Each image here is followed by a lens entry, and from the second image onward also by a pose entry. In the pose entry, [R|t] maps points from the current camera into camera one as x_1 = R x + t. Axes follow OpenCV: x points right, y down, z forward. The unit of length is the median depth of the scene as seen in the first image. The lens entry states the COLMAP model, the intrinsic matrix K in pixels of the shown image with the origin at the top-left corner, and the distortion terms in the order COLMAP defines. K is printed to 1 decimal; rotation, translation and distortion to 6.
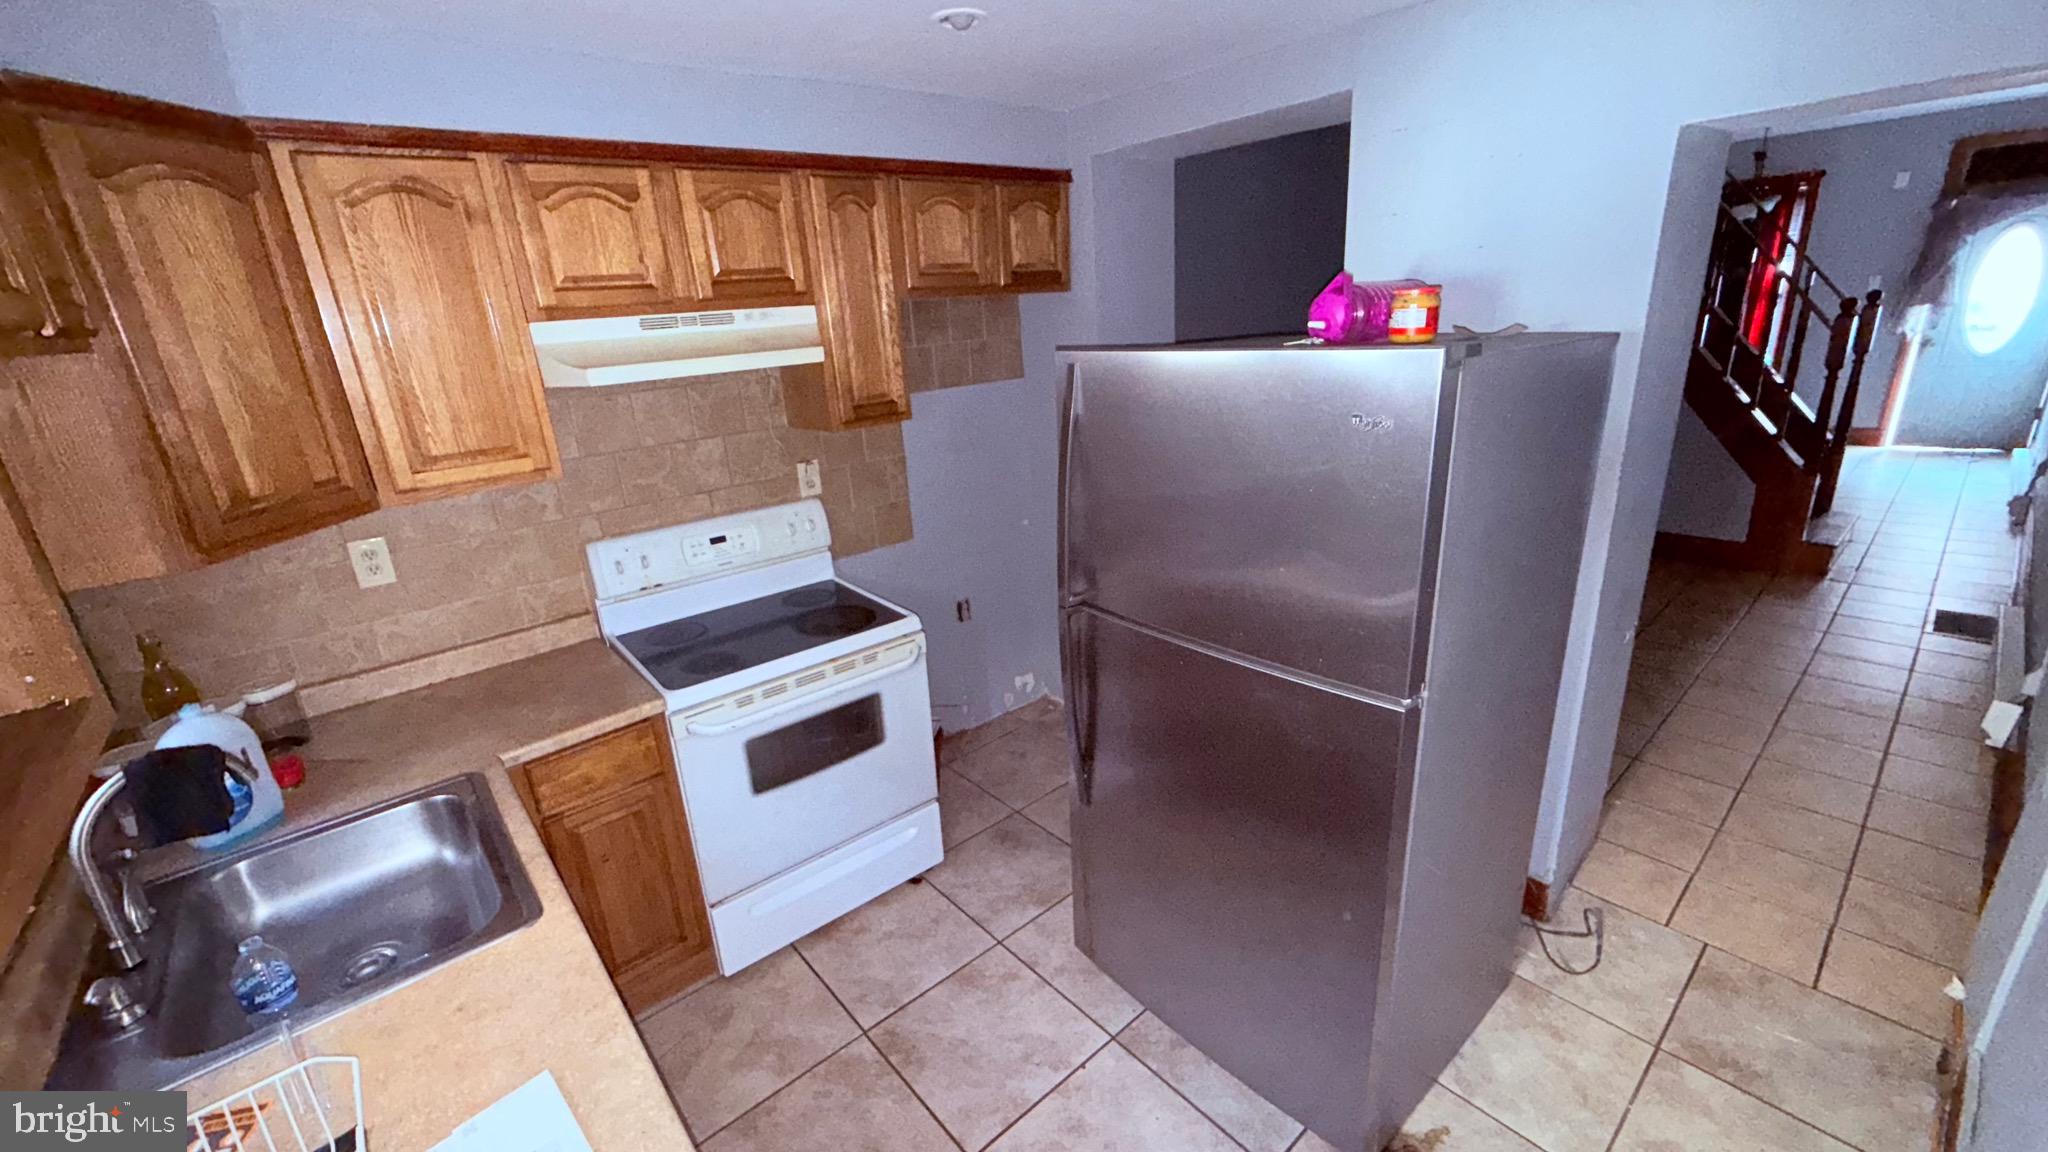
lens RADIAL K [[808.6, 0, 1015.7], [0, 808.6, 576.7], [0, 0, 1]] dist [-0.004161, -0.000165]
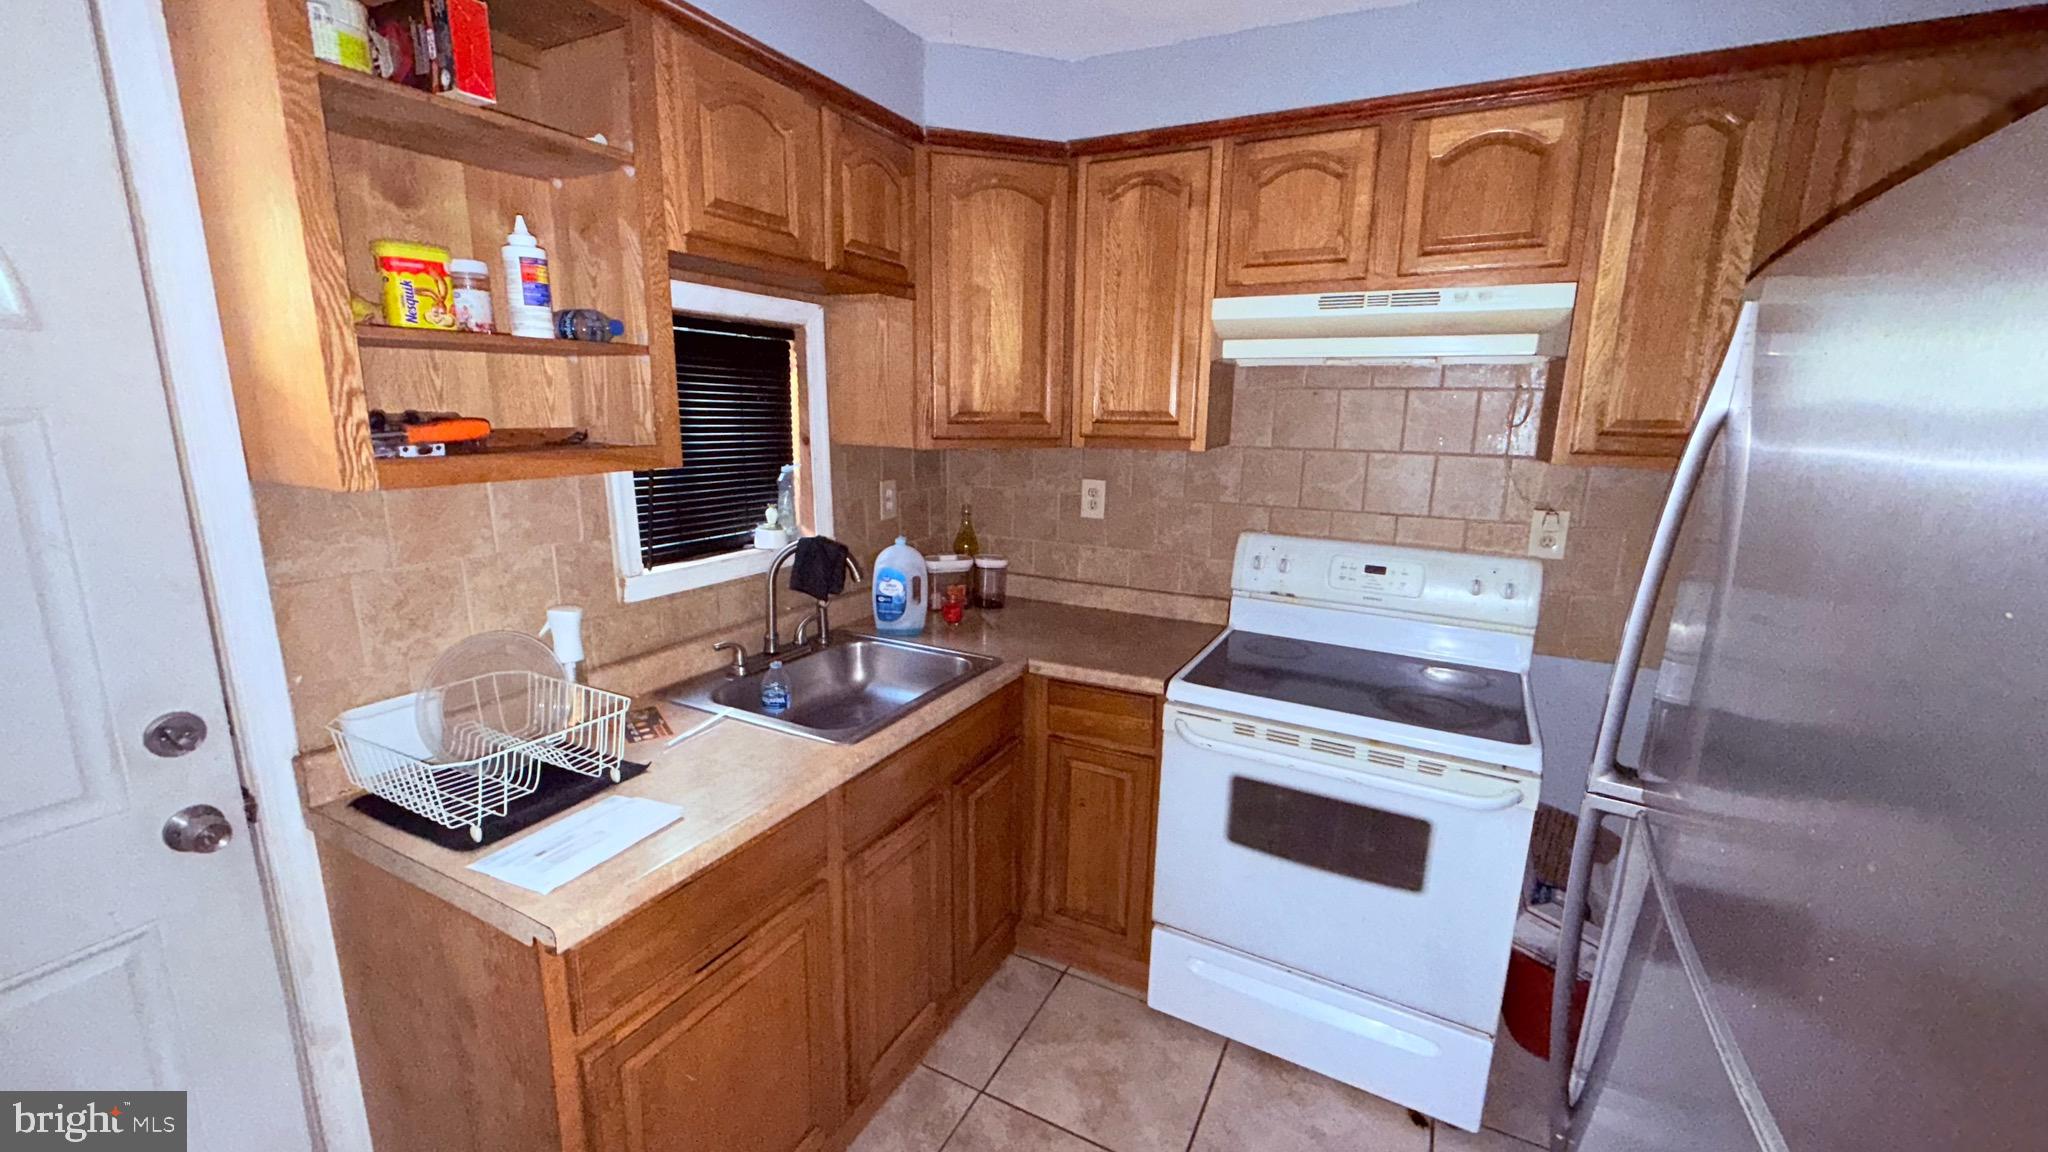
lens RADIAL K [[808.6, 0, 1021.4], [0, 808.6, 579.1], [0, 0, 1]] dist [-0.004161, -0.000165]
pose [[0.370361, 0.256828, -0.892677, 0.289336], [-0.334312, 0.933473, 0.129864, -0.025924], [0.866642, 0.250336, 0.431582, 0.374531]]
